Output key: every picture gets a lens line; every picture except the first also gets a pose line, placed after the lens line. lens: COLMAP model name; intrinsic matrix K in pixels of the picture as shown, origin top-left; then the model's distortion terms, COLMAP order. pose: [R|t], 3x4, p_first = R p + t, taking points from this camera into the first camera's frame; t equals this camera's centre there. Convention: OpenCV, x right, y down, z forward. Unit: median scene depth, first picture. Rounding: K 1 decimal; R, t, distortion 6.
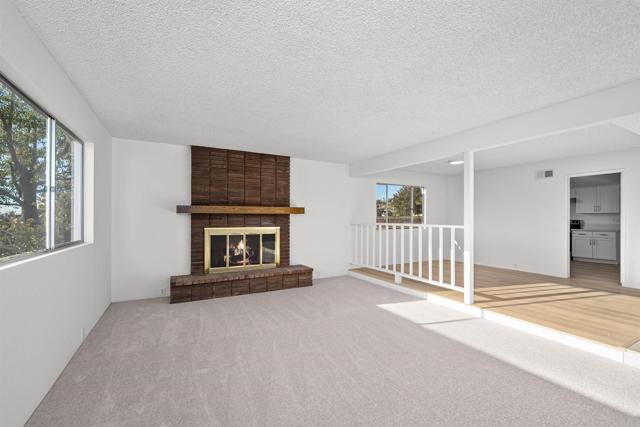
lens RADIAL K [[276.7, 0, 324.4], [0, 276.7, 218.6], [0, 0, 1]] dist [0.010423, -0.000992]
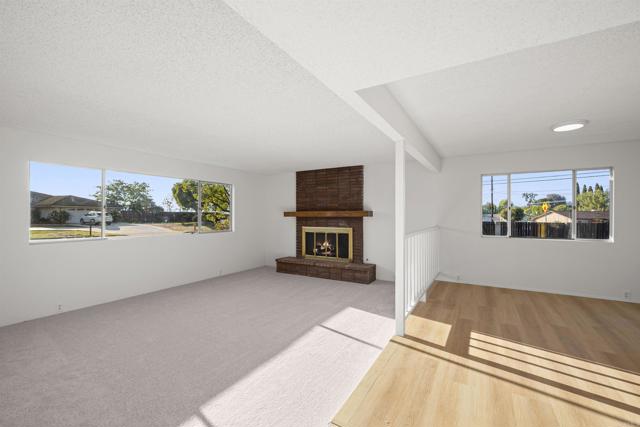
lens RADIAL K [[276.7, 0, 319.1], [0, 276.7, 215.7], [0, 0, 1]] dist [0.010423, -0.000992]
pose [[0.513183, -0.004680, -0.858266, 0.821556], [-0.008044, 0.999915, -0.010262, -0.009093], [0.858241, 0.012170, 0.513102, 0.312566]]
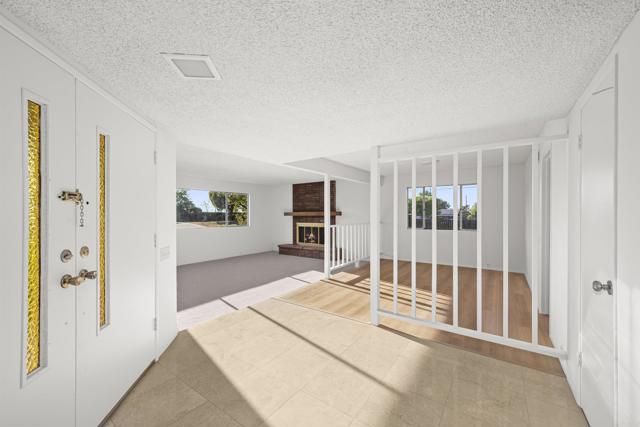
lens RADIAL K [[254.1, 0, 318.2], [0, 254.1, 216.9], [0, 0, 1]] dist [-0.000319, -0.000001]
pose [[0.442466, -0.000395, -0.896785, 1.288287], [-0.007247, 0.999966, -0.004016, -0.003332], [0.896756, 0.008276, 0.442448, 0.286285]]
